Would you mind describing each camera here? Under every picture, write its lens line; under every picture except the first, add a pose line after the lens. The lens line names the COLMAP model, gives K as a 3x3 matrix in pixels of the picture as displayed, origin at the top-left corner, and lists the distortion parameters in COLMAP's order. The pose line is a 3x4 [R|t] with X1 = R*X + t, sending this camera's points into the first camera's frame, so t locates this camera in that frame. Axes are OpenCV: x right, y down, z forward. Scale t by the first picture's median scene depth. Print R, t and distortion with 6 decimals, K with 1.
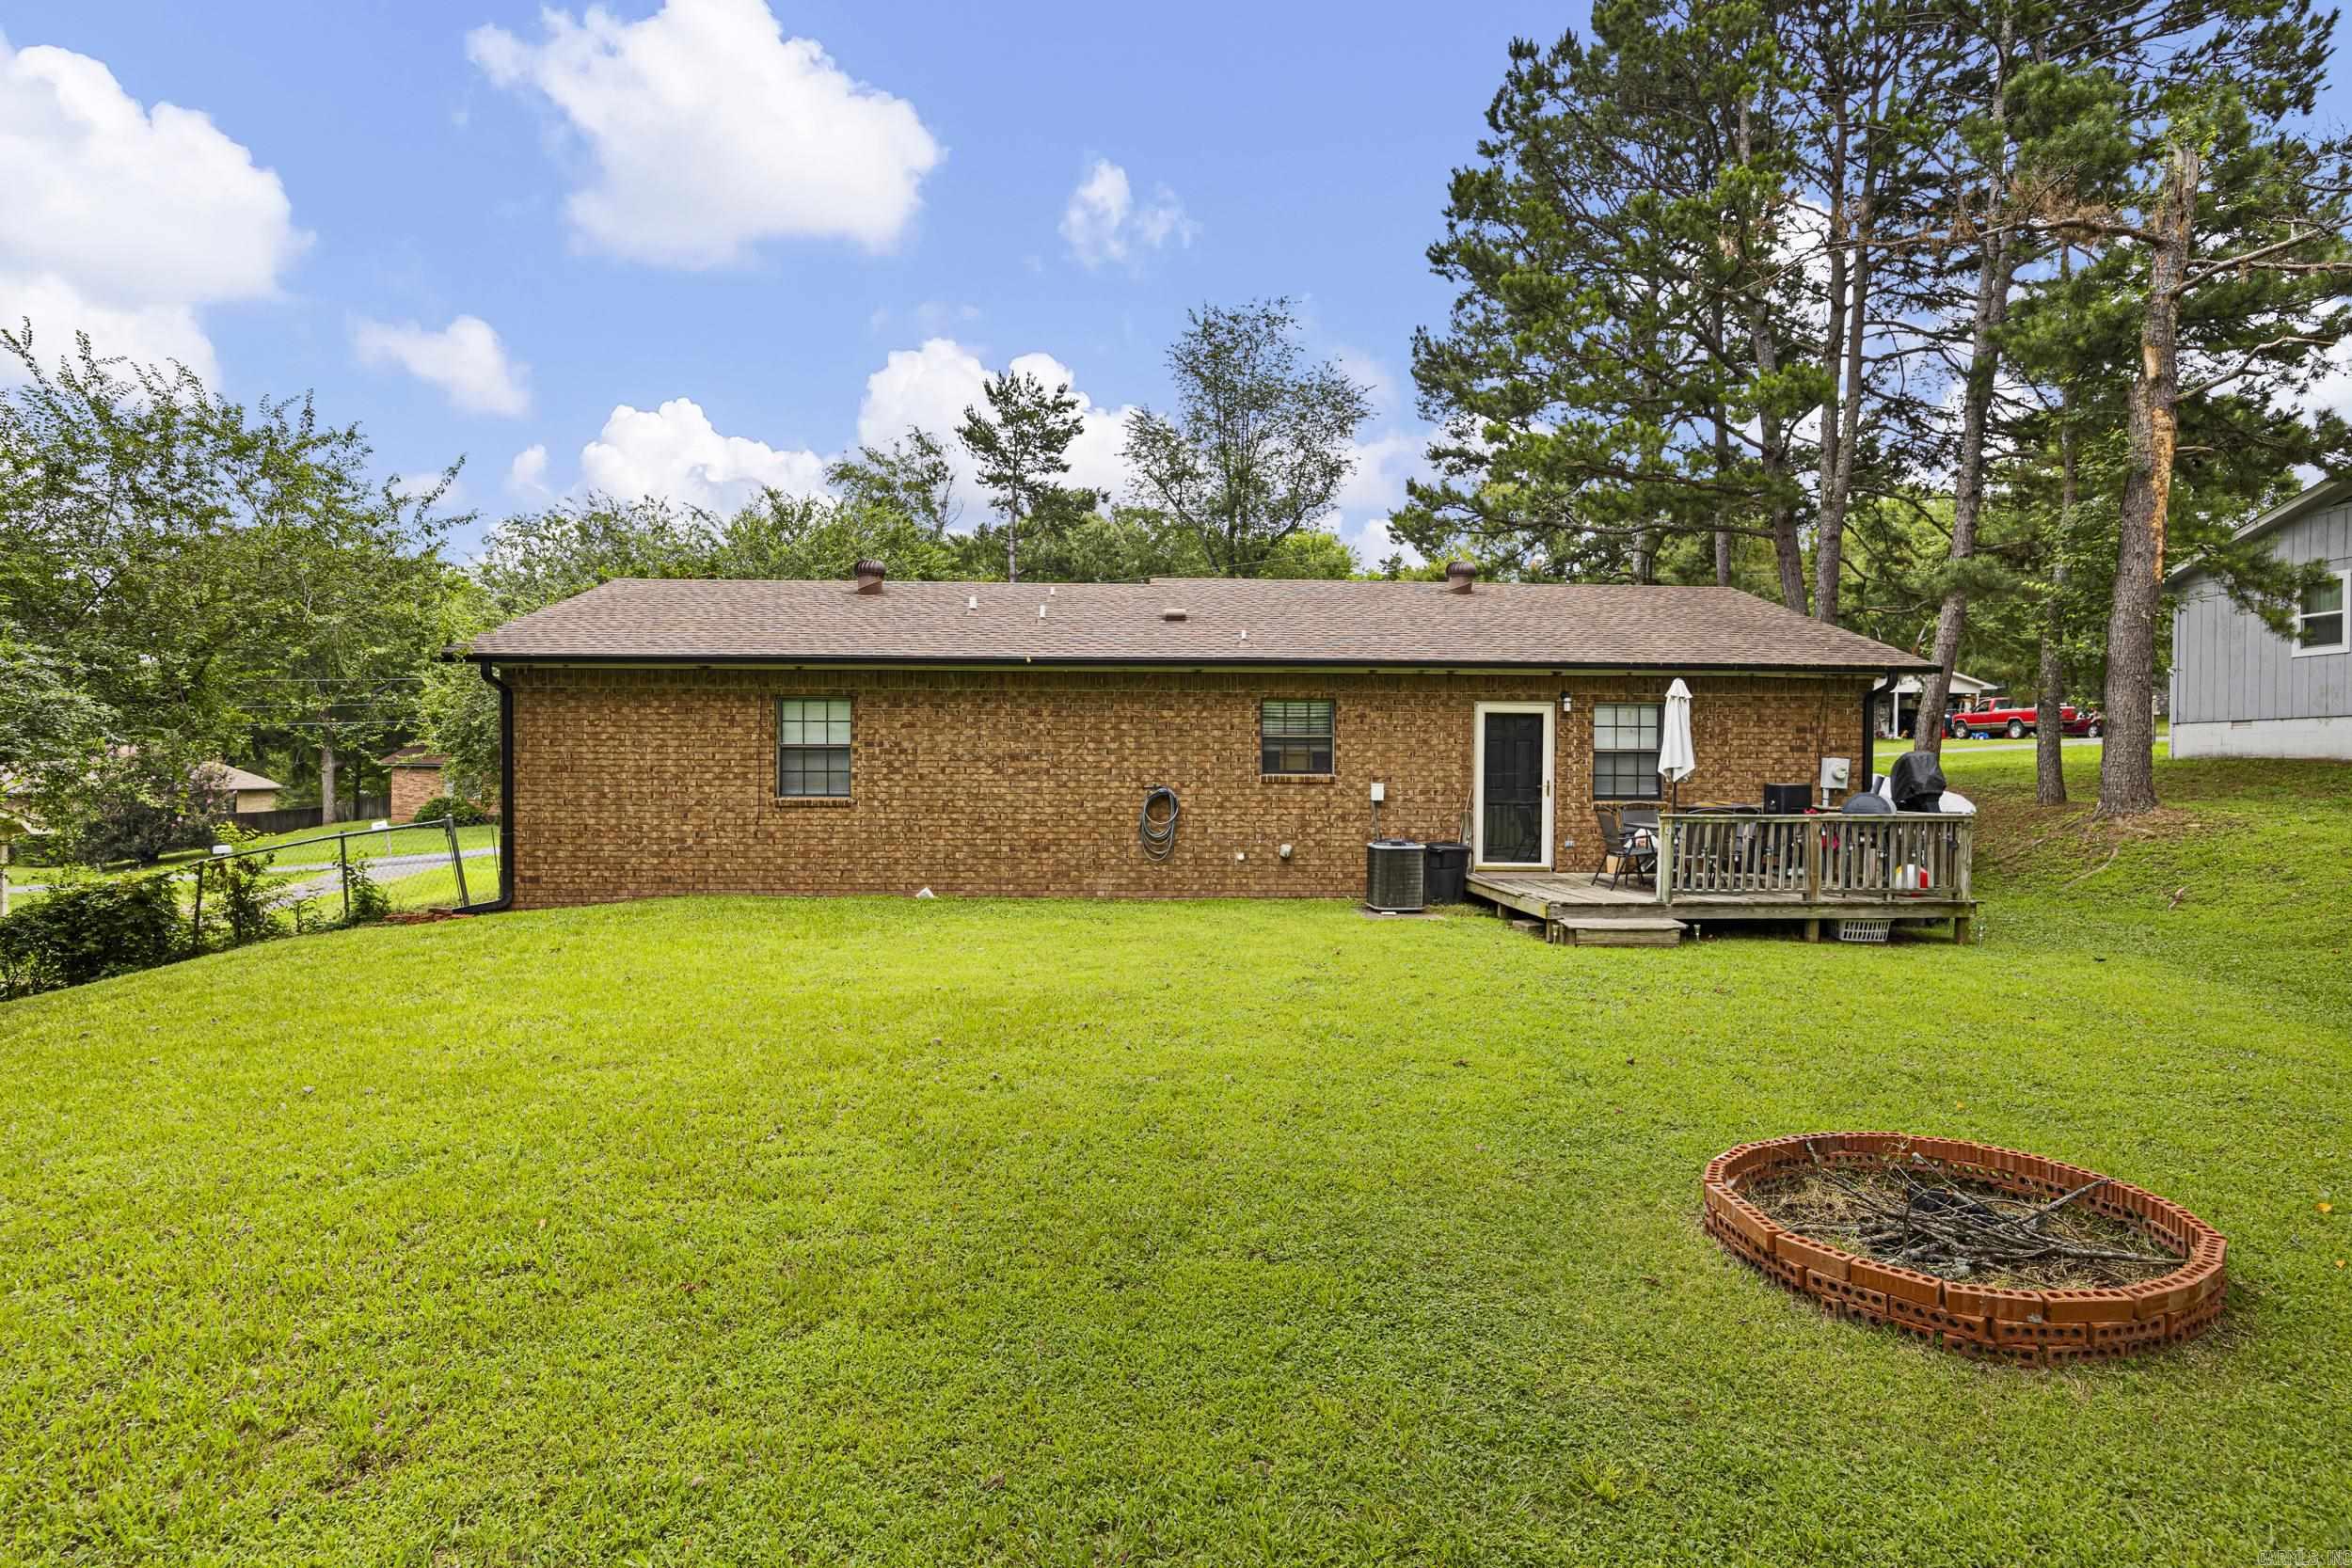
lens RADIAL K [[1200.5, 0, 1183.5], [0, 1200.5, 773.5], [0, 0, 1]] dist [-0.014561, 0.000217]
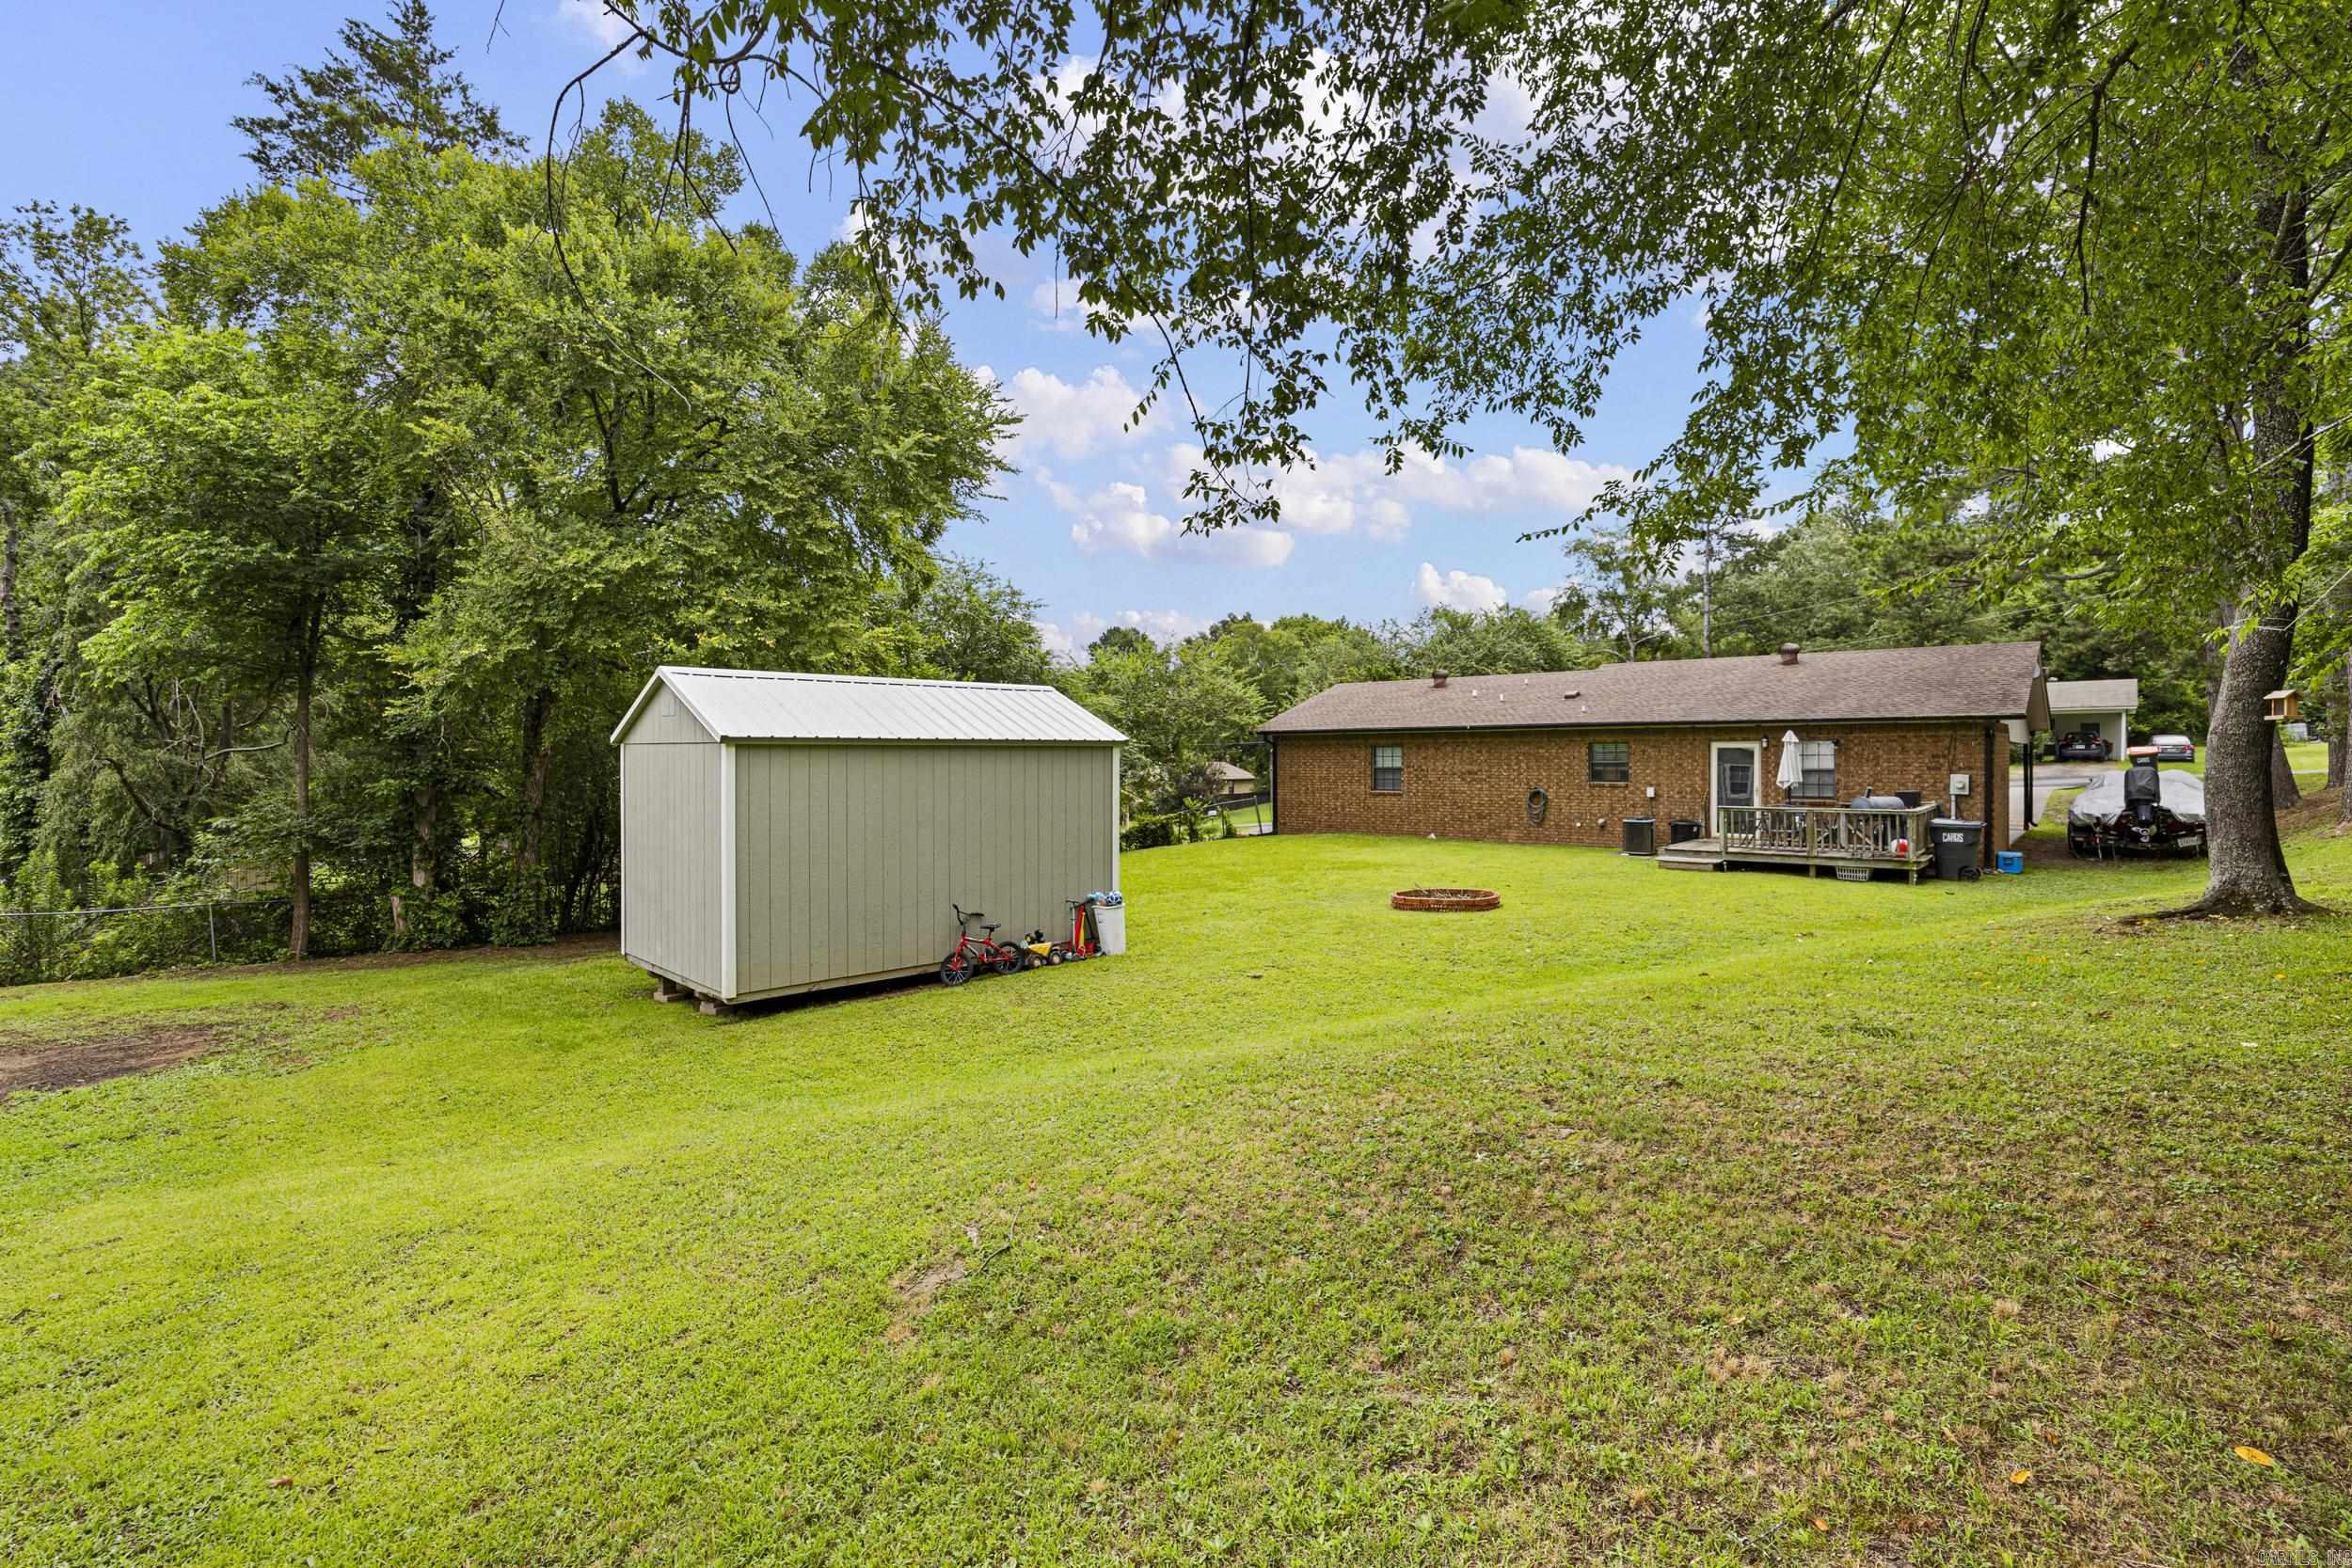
lens RADIAL K [[1037.1, 0, 1138.7], [0, 1037.1, 758.2], [0, 0, 1]] dist [-0.017101, 0.000123]
pose [[0.711799, -0.008778, -0.702329, 0.714141], [0.005164, 0.999960, -0.007264, -0.029549], [0.702365, 0.001544, 0.711816, -0.685901]]
